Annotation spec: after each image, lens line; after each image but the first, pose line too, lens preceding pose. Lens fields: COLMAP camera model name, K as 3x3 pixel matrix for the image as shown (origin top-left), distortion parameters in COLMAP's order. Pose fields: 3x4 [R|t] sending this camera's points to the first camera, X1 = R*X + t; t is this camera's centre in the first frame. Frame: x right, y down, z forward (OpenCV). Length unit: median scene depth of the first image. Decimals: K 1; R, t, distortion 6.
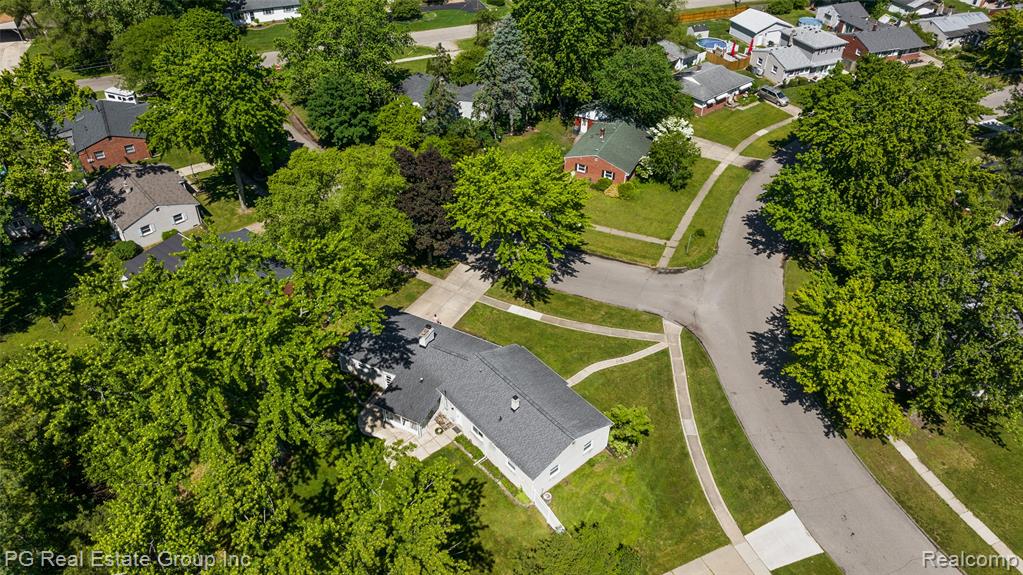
lens RADIAL K [[723.6, 0, 515.7], [0, 723.6, 289.0], [0, 0, 1]] dist [-0.023621, -0.000052]
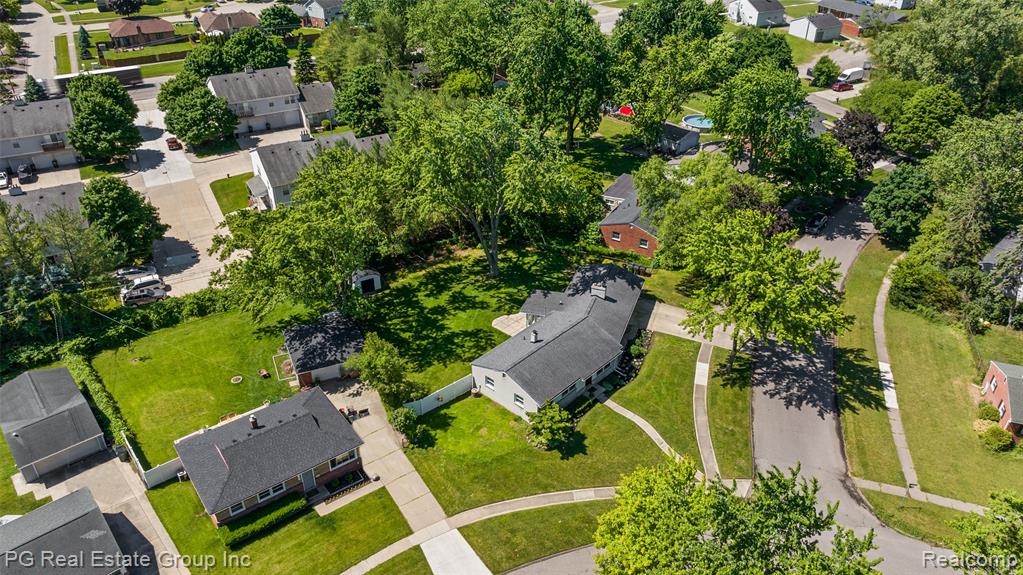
lens RADIAL K [[742.3, 0, 511.5], [0, 742.3, 287.5], [0, 0, 1]] dist [-0.067754, 0.084737]
pose [[0.118314, 0.519079, -0.846498, 0.792955], [-0.628949, 0.698851, 0.340633, -0.234677], [0.768391, 0.492102, 0.409158, 0.348000]]
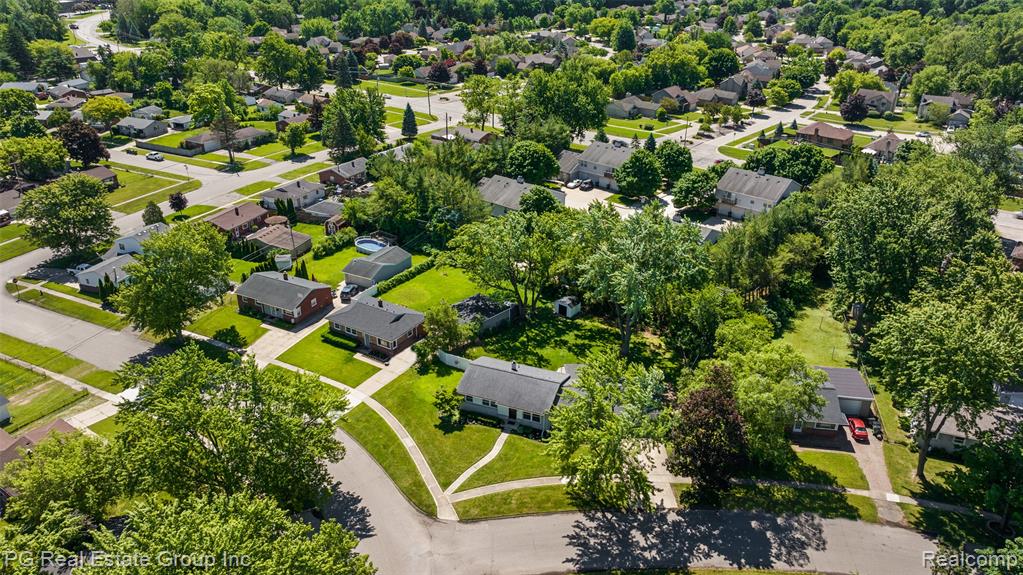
lens RADIAL K [[723.6, 0, 515.7], [0, 723.6, 289.0], [0, 0, 1]] dist [-0.023621, -0.000052]
pose [[-0.879357, 0.188647, -0.437199, 0.530227], [-0.315838, 0.456034, 0.832033, -1.001232], [0.356338, 0.869739, -0.341434, 1.126627]]
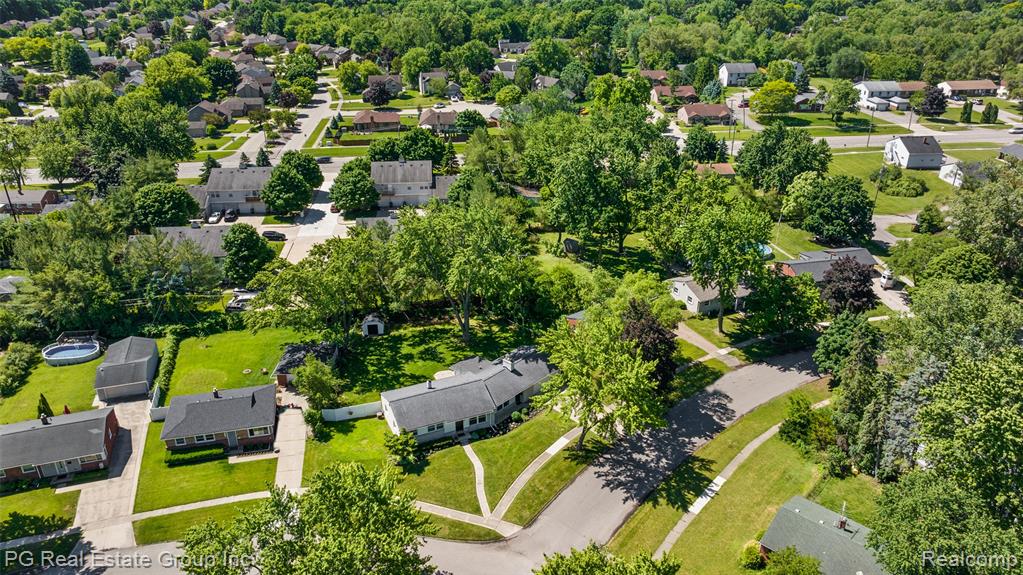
lens RADIAL K [[723.6, 0, 515.7], [0, 723.6, 289.0], [0, 0, 1]] dist [-0.023621, -0.000052]
pose [[-0.274086, 0.405510, -0.872031, 0.993831], [-0.609551, 0.628104, 0.483666, -0.682573], [0.743858, 0.664114, 0.075024, 0.712577]]
